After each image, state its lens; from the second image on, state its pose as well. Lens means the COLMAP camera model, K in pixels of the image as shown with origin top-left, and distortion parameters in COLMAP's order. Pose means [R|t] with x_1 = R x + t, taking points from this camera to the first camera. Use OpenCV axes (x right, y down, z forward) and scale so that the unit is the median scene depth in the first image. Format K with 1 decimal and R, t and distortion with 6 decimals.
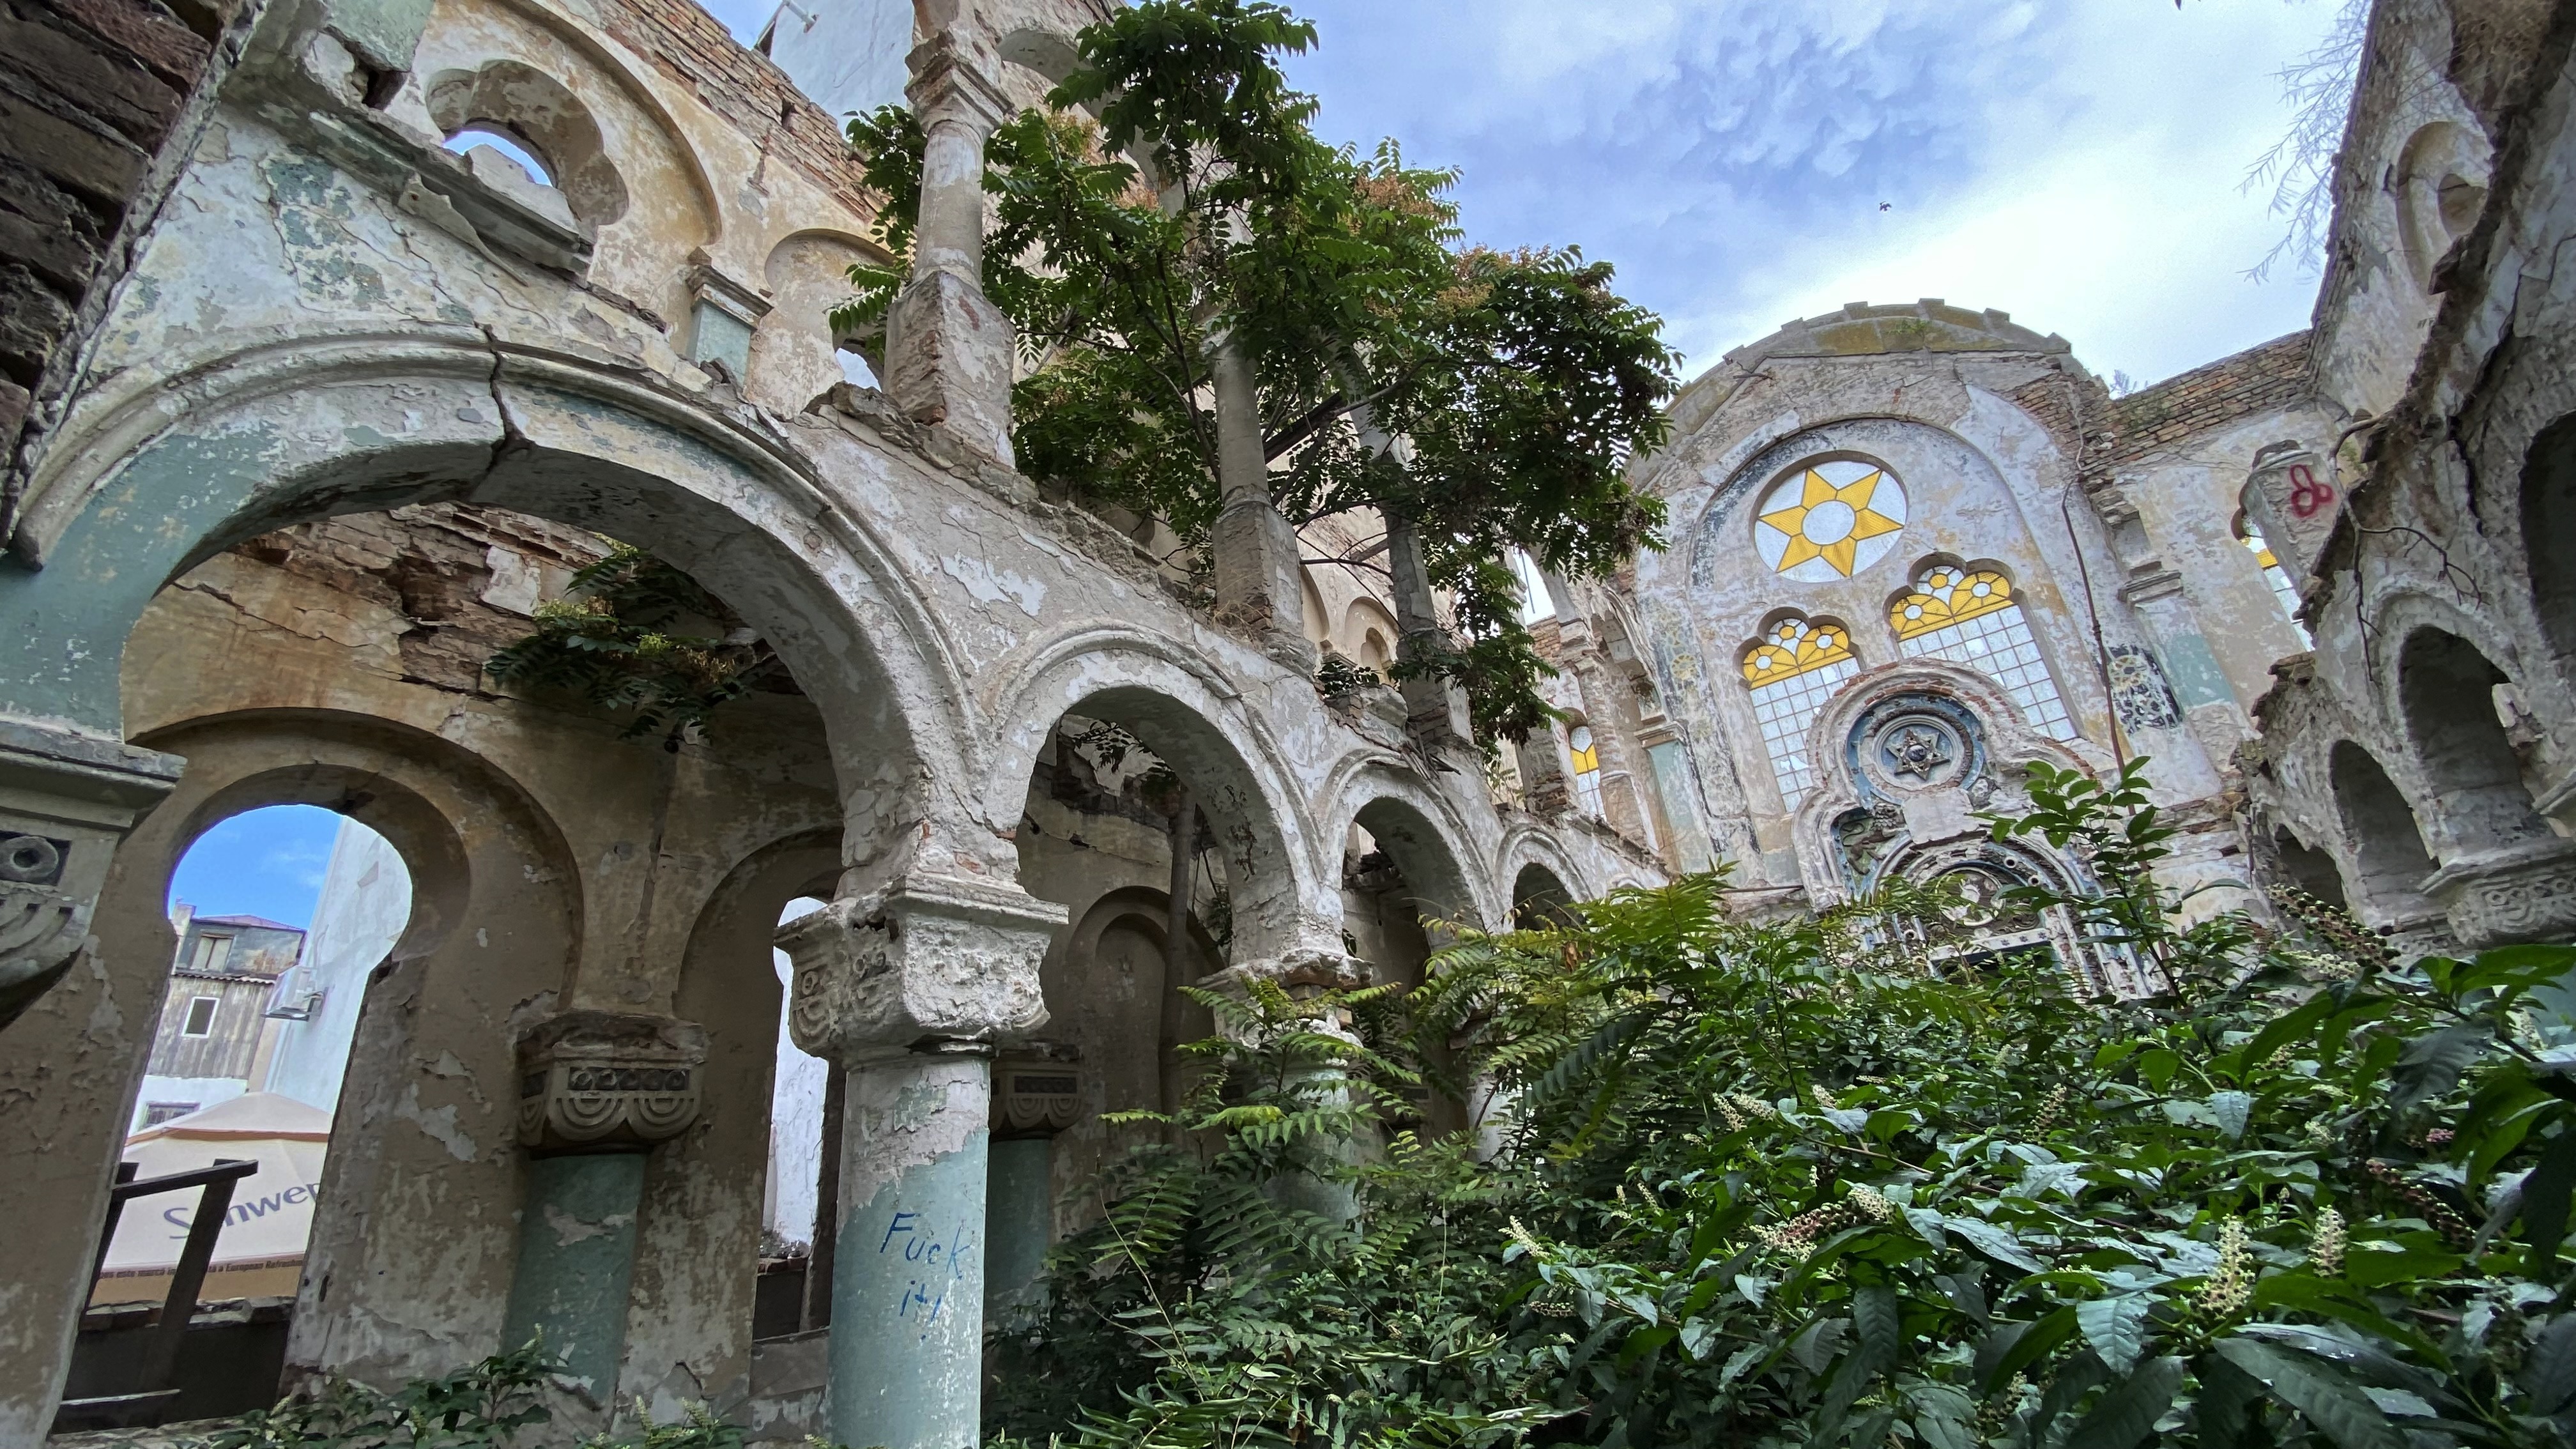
lens RADIAL K [[1047.8, 0, 1289.3], [0, 1047.8, 714.9], [0, 0, 1]] dist [0.019502, -0.021053]
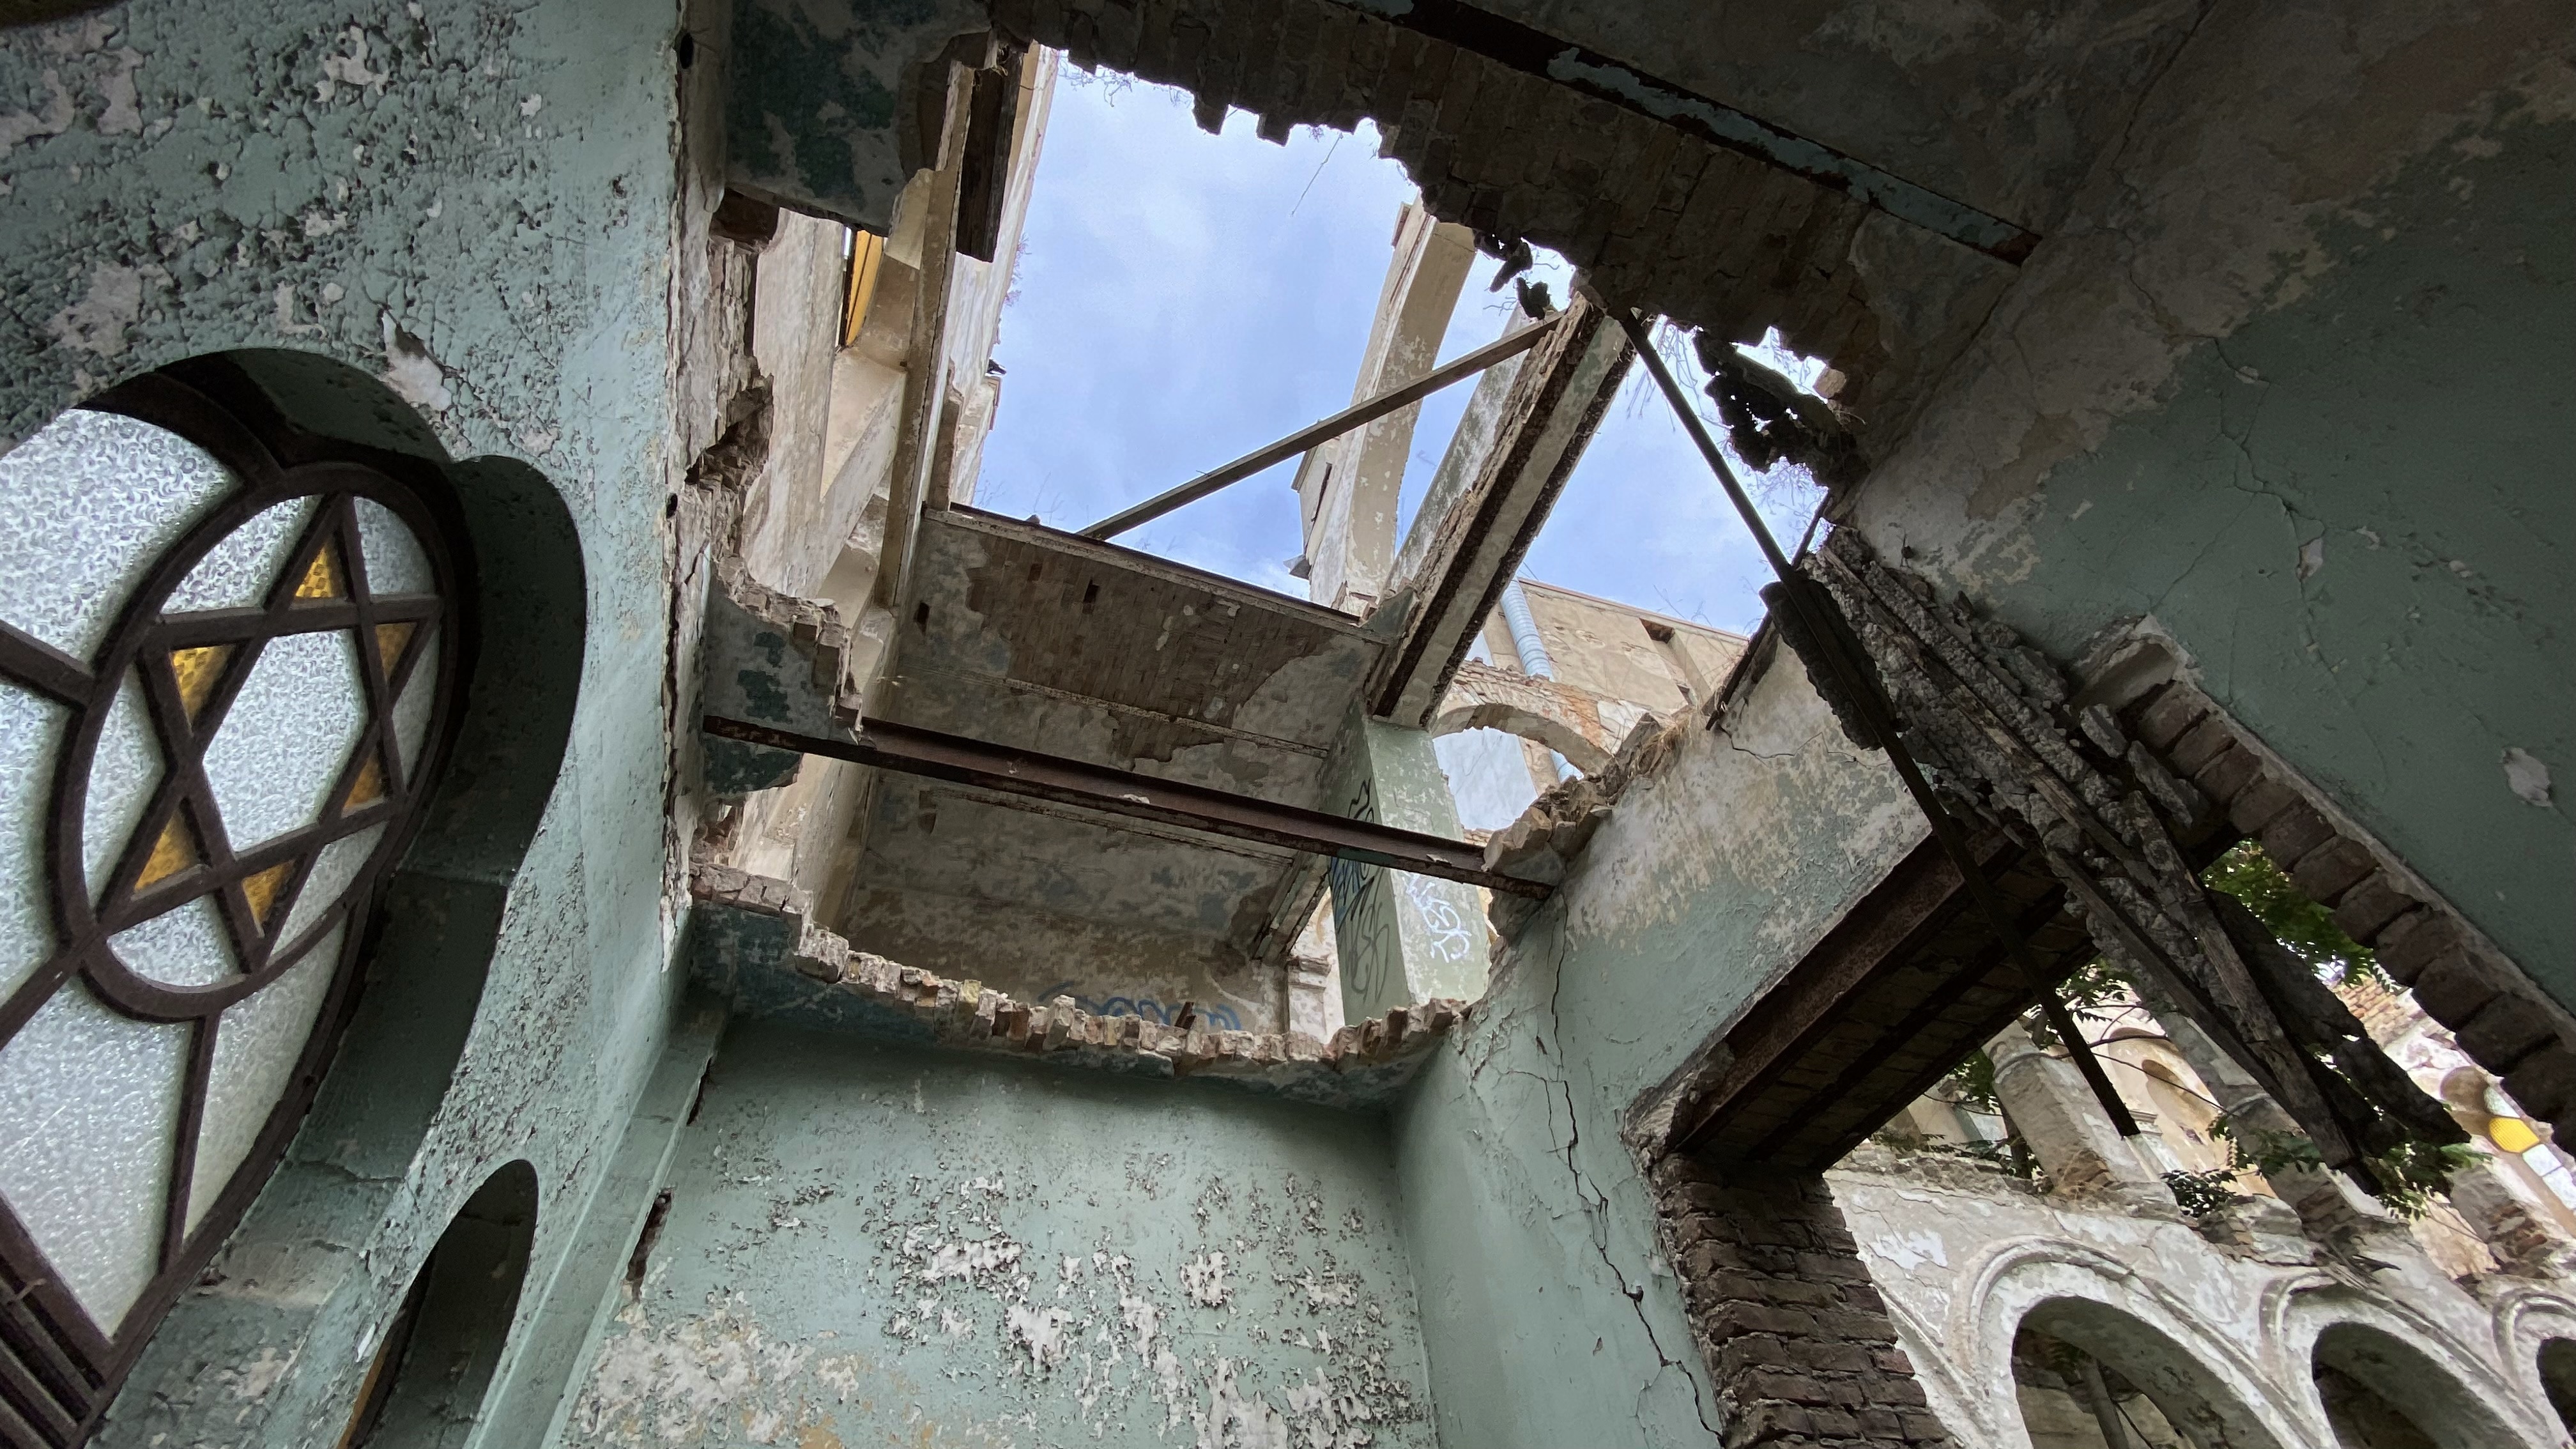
lens RADIAL K [[1052.6, 0, 1288.2], [0, 1052.6, 713.5], [0, 0, 1]] dist [0.009826, -0.016039]
pose [[0.815935, -0.412548, -0.405036, -0.079829], [0.212255, 0.865413, -0.453882, -0.203430], [0.537771, 0.284368, 0.793686, -0.477495]]
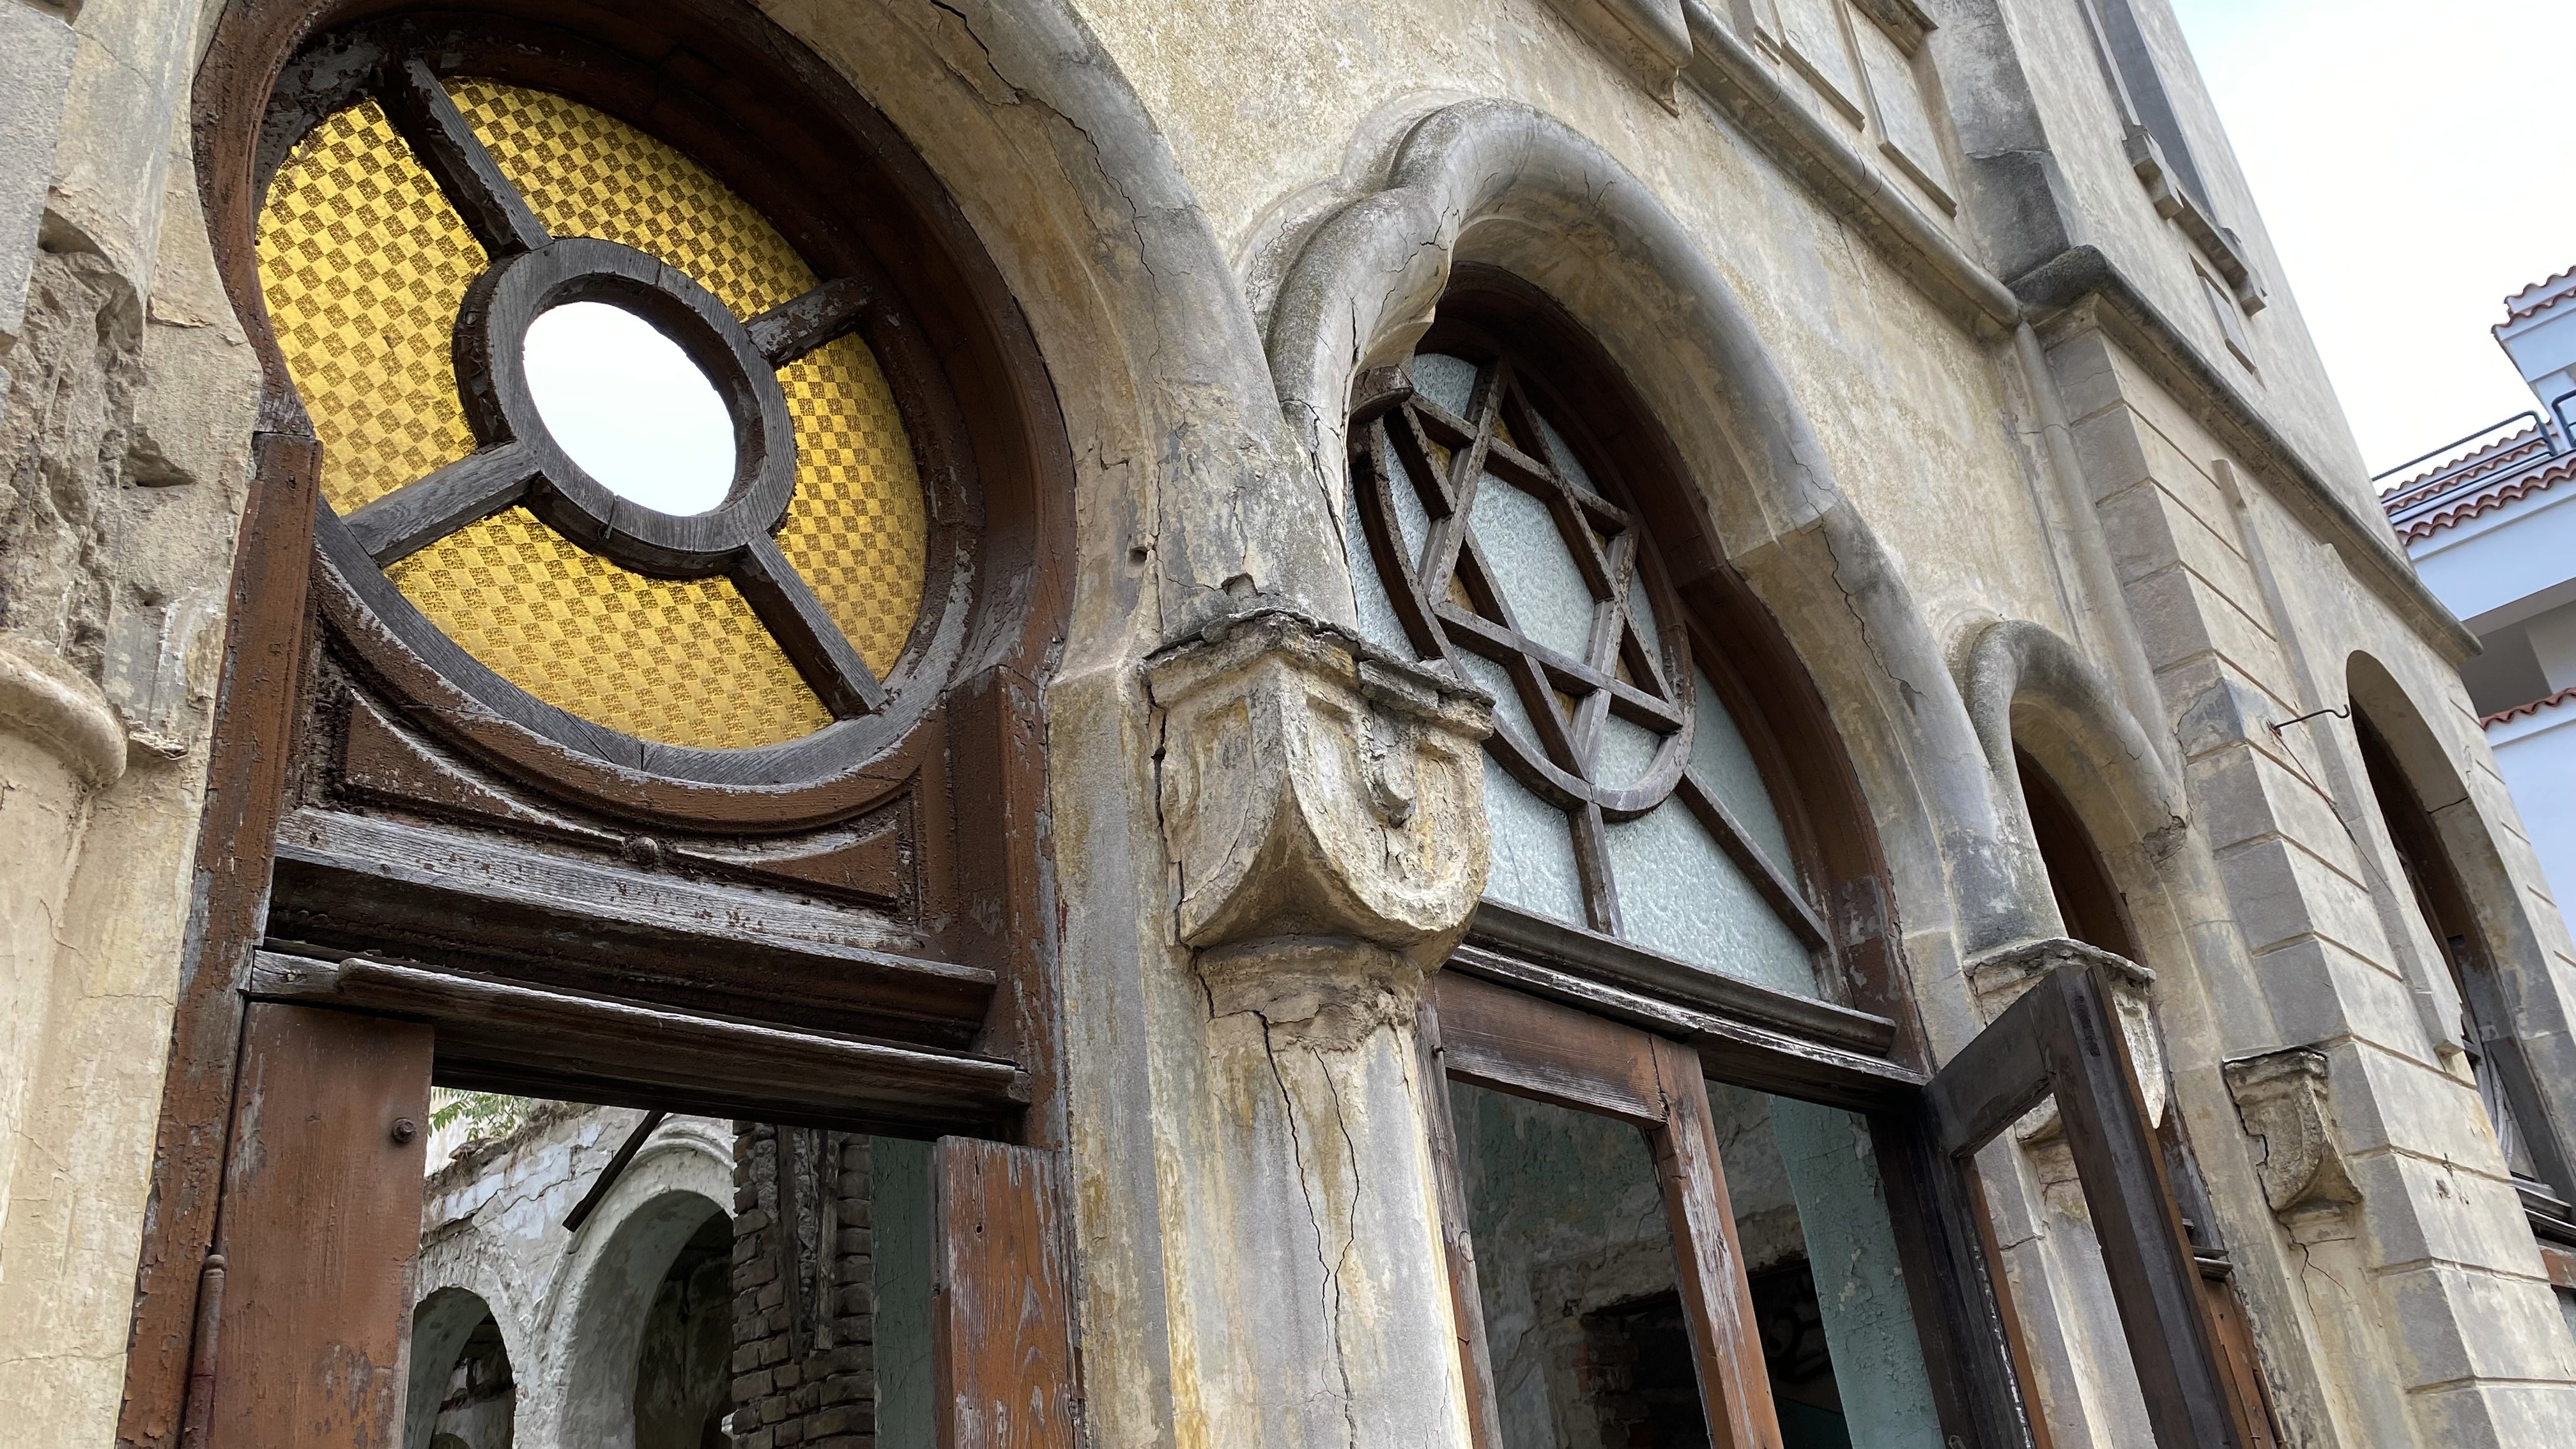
lens RADIAL K [[1954.6, 0, 1295.5], [0, 1954.6, 736.4], [0, 0, 1]] dist [0.006457, -0.007932]
pose [[0.147483, 0.499898, 0.853435, -0.936169], [-0.315930, 0.841477, -0.438297, -0.077244], [-0.937250, -0.204984, 0.282036, -0.508126]]
